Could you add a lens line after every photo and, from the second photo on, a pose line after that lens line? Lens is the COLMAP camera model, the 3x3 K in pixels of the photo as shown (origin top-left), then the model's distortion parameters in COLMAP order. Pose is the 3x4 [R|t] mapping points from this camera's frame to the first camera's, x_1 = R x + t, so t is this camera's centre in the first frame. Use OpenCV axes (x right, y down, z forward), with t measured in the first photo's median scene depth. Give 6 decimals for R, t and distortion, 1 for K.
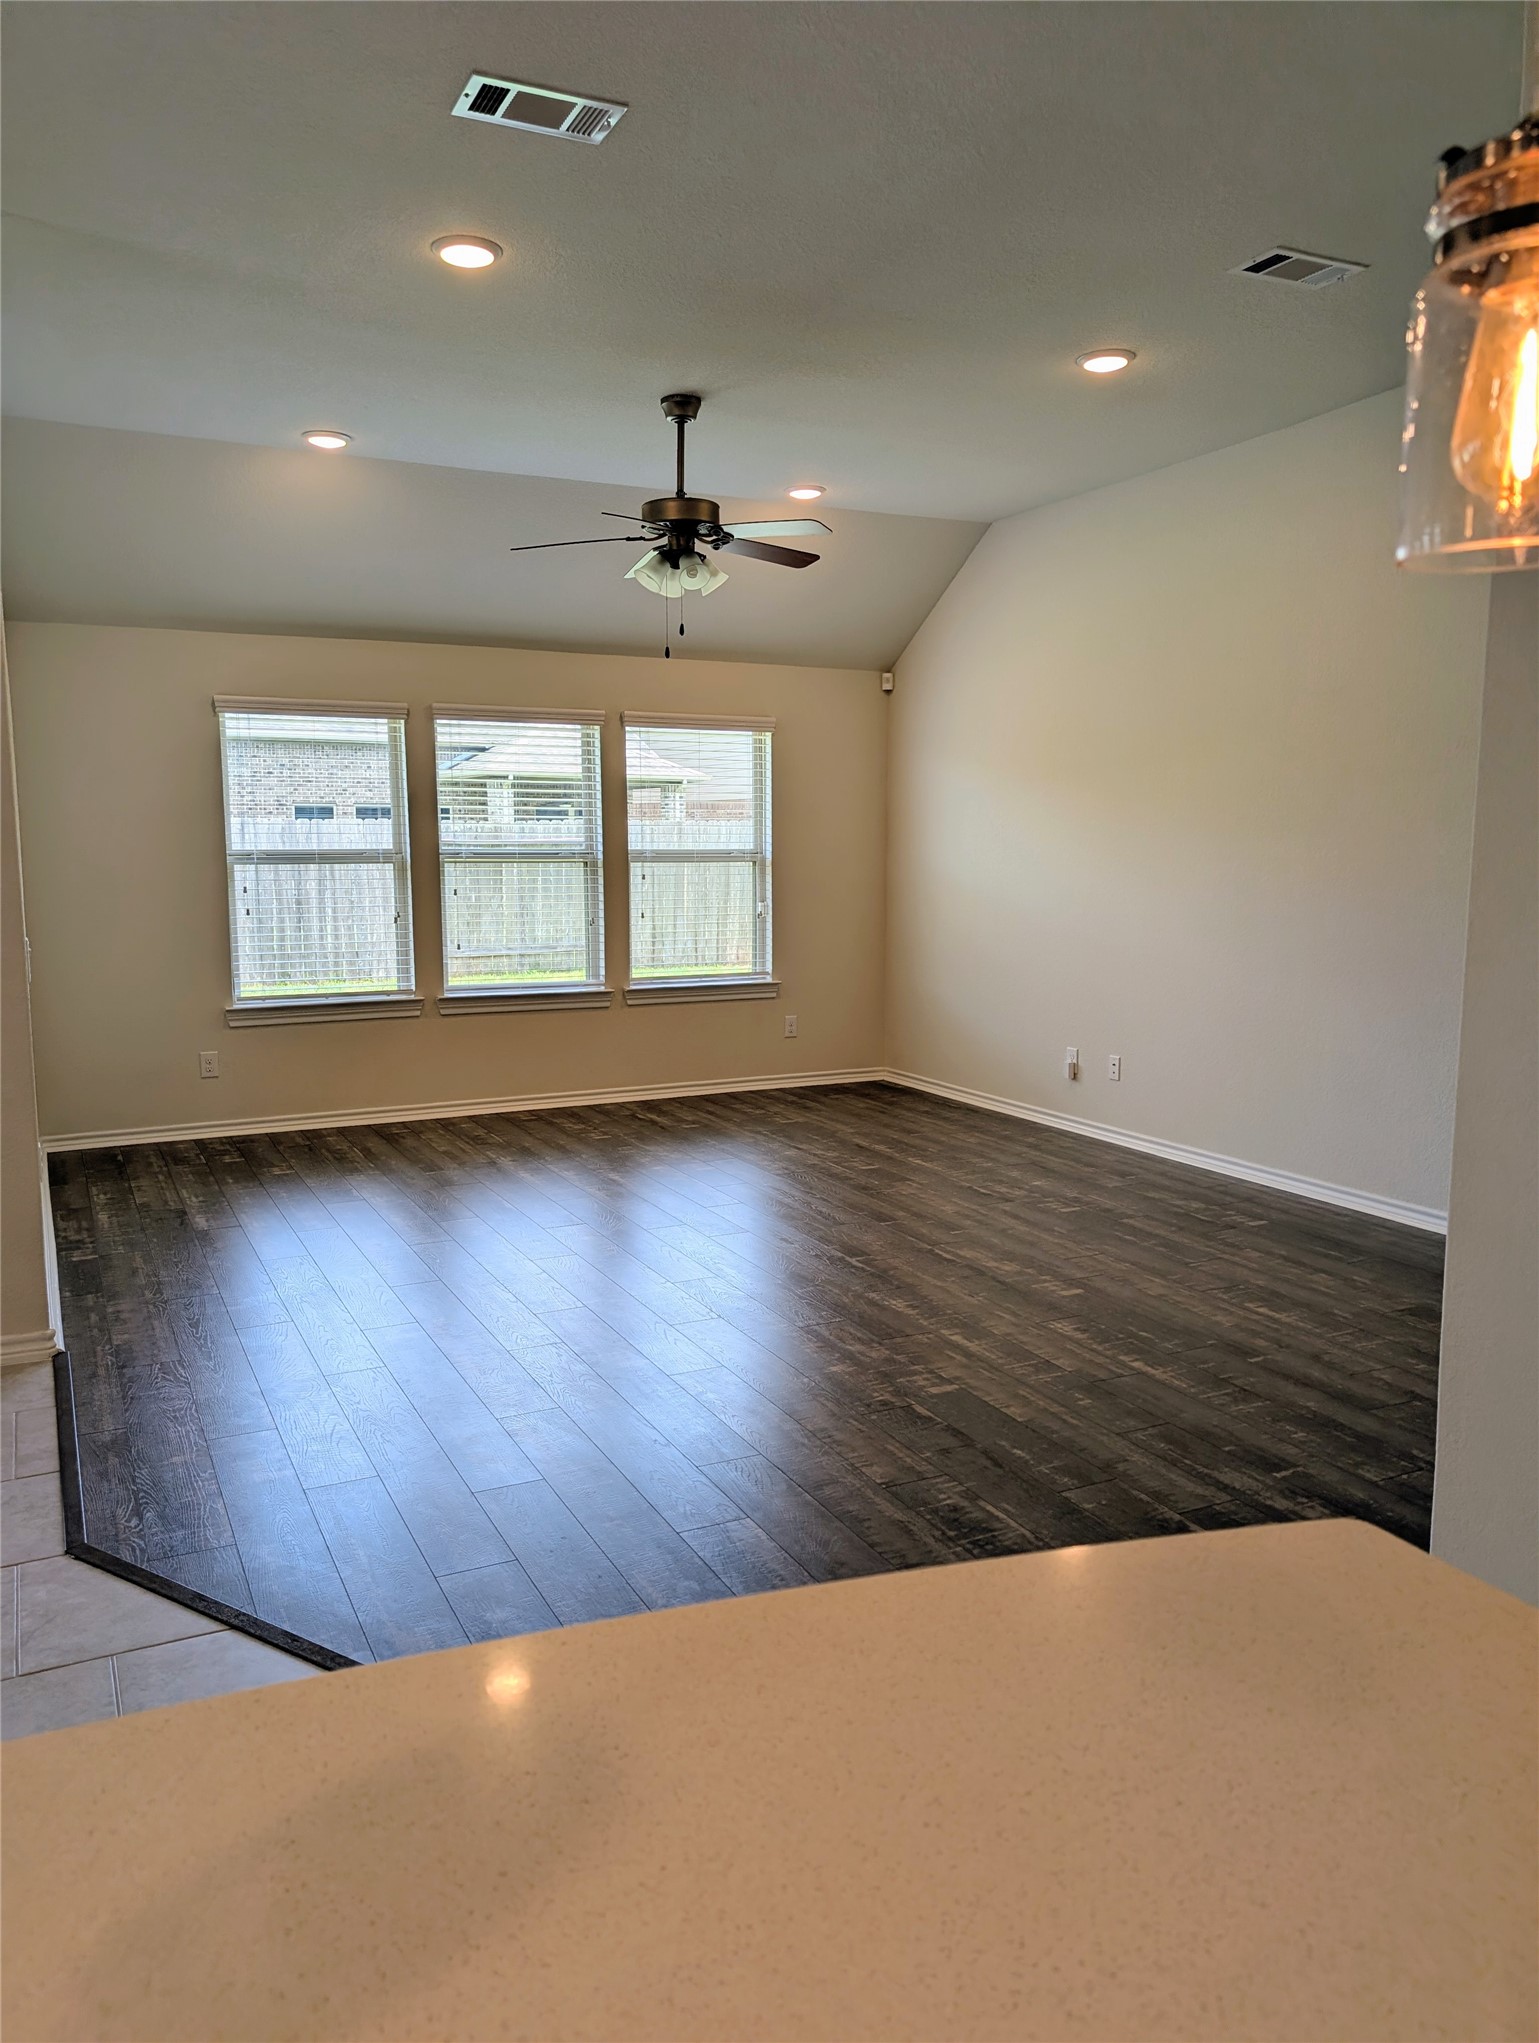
lens RADIAL K [[1466.8, 0, 758.3], [0, 1466.8, 1037.0], [0, 0, 1]] dist [-0.002887, -0.005665]
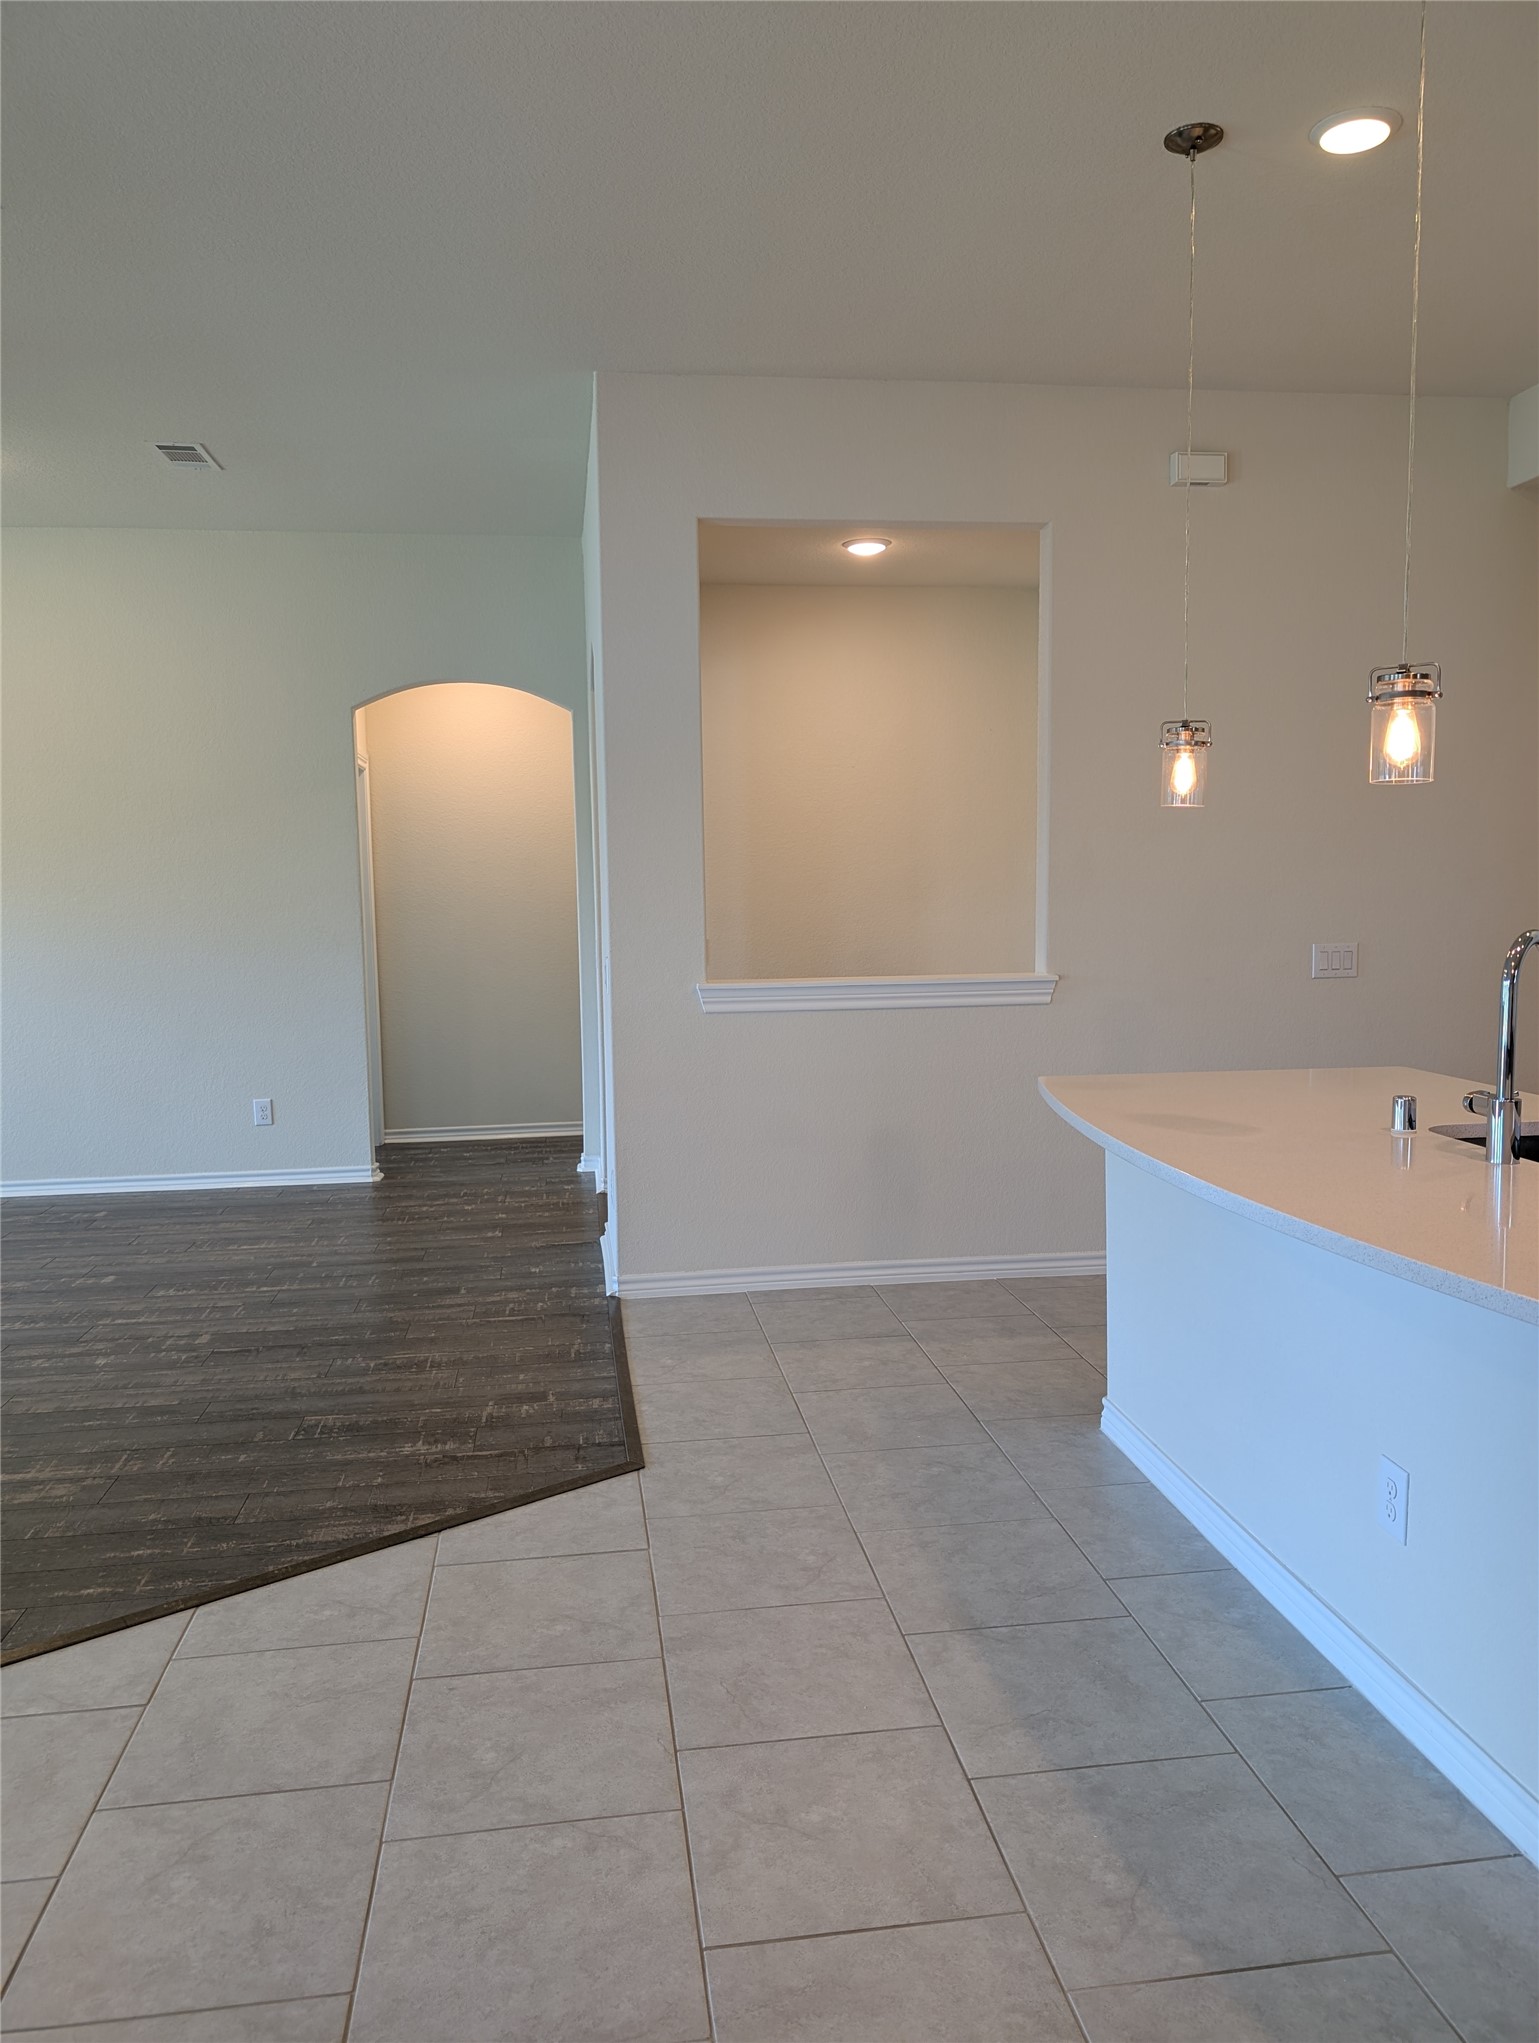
lens RADIAL K [[1466.8, 0, 769.1], [0, 1466.8, 1018.0], [0, 0, 1]] dist [-0.002887, -0.005665]
pose [[0.321427, -0.093134, 0.942343, -0.736014], [0.143624, 0.988433, 0.048700, -0.010550], [-0.935979, 0.119689, 0.331086, 0.121061]]
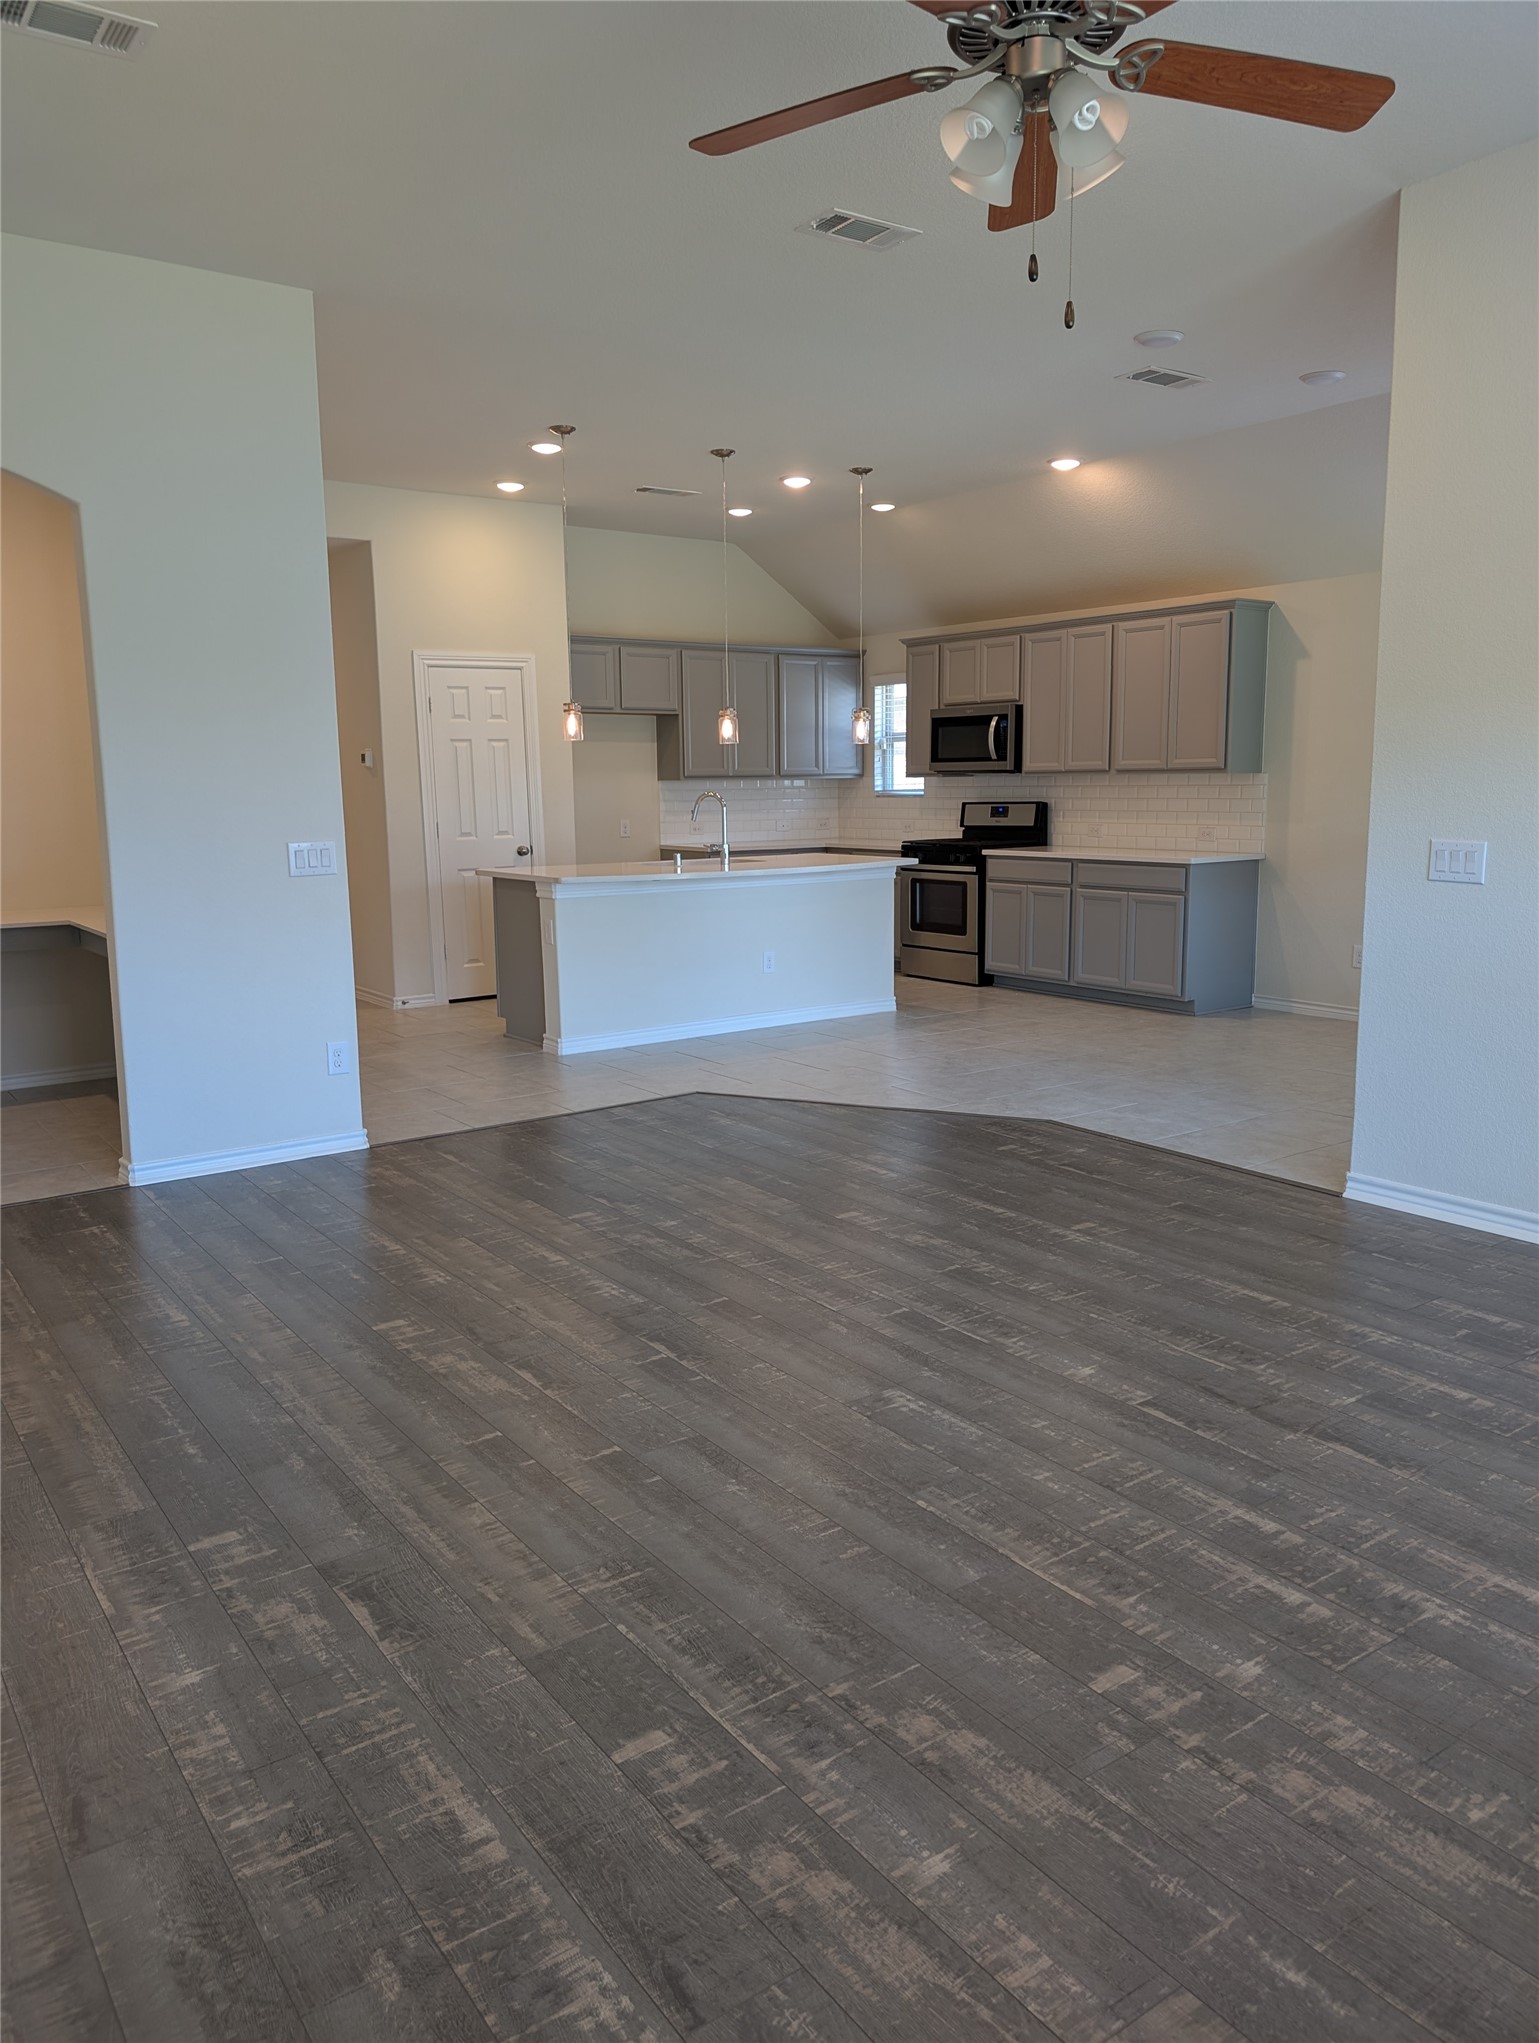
lens RADIAL K [[1466.8, 0, 774.0], [0, 1466.8, 1021.2], [0, 0, 1]] dist [-0.002887, -0.005665]
pose [[-0.986660, 0.036535, -0.158644, 0.137215], [-0.011305, 0.956764, 0.290644, -0.238585], [0.162403, 0.288560, -0.943588, 1.881025]]
